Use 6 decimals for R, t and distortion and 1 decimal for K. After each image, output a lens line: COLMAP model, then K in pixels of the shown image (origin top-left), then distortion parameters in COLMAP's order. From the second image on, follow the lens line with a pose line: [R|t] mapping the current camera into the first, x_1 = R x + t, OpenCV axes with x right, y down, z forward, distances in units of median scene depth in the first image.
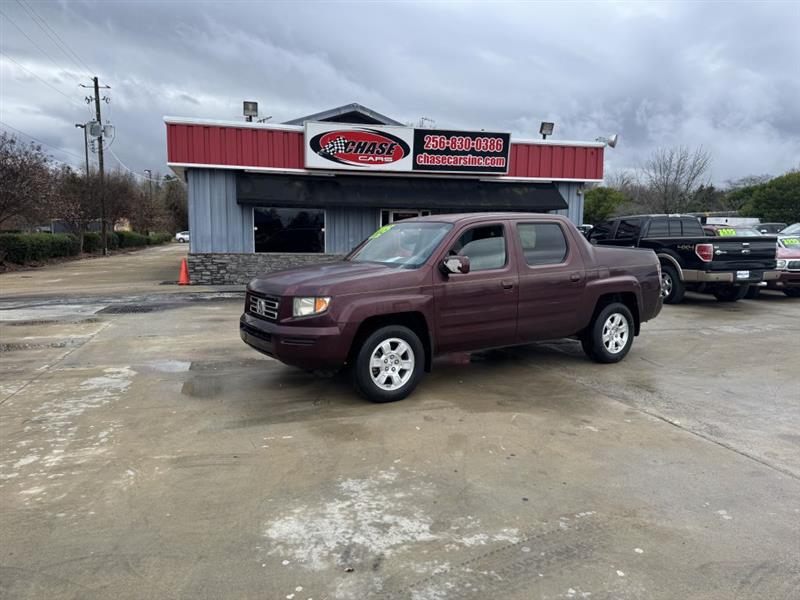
lens RADIAL K [[585.9, 0, 399.6], [0, 585.9, 301.8], [0, 0, 1]] dist [0.093841, -0.141374]
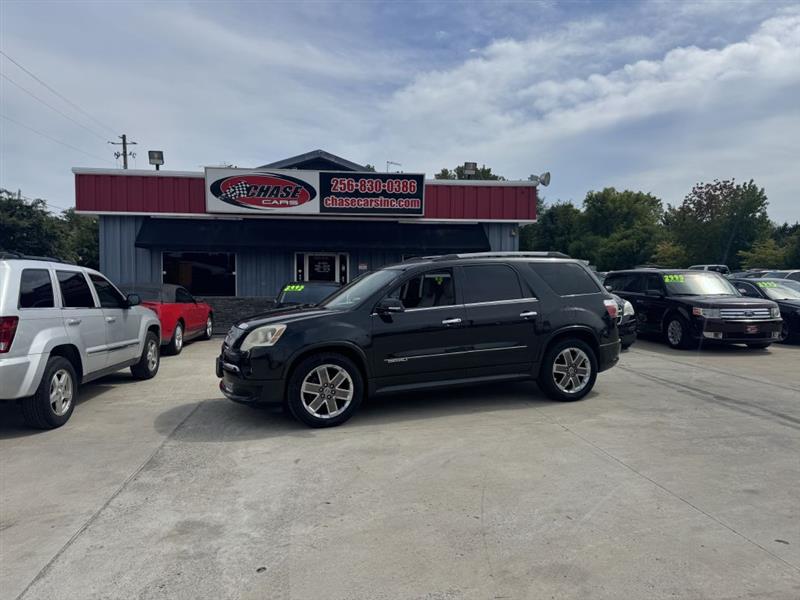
lens RADIAL K [[583.5, 0, 403.5], [0, 583.5, 298.9], [0, 0, 1]] dist [0.182296, -0.462818]
pose [[0.990474, 0.000697, -0.137699, 0.291786], [-0.011135, 0.997118, -0.075045, -0.007373], [0.137250, 0.075864, 0.987627, 0.054981]]
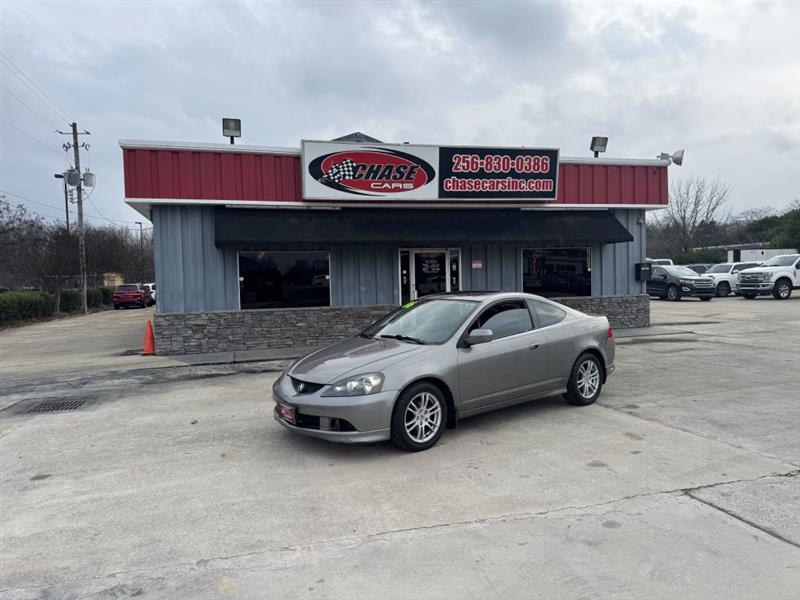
lens RADIAL K [[575.9, 0, 393.1], [0, 575.9, 302.8], [0, 0, 1]] dist [0.086192, -0.112834]
pose [[0.999400, -0.034345, -0.004442, -0.040088], [0.033928, 0.996745, -0.073131, -0.029067], [0.006939, 0.072937, 0.997312, 0.232441]]
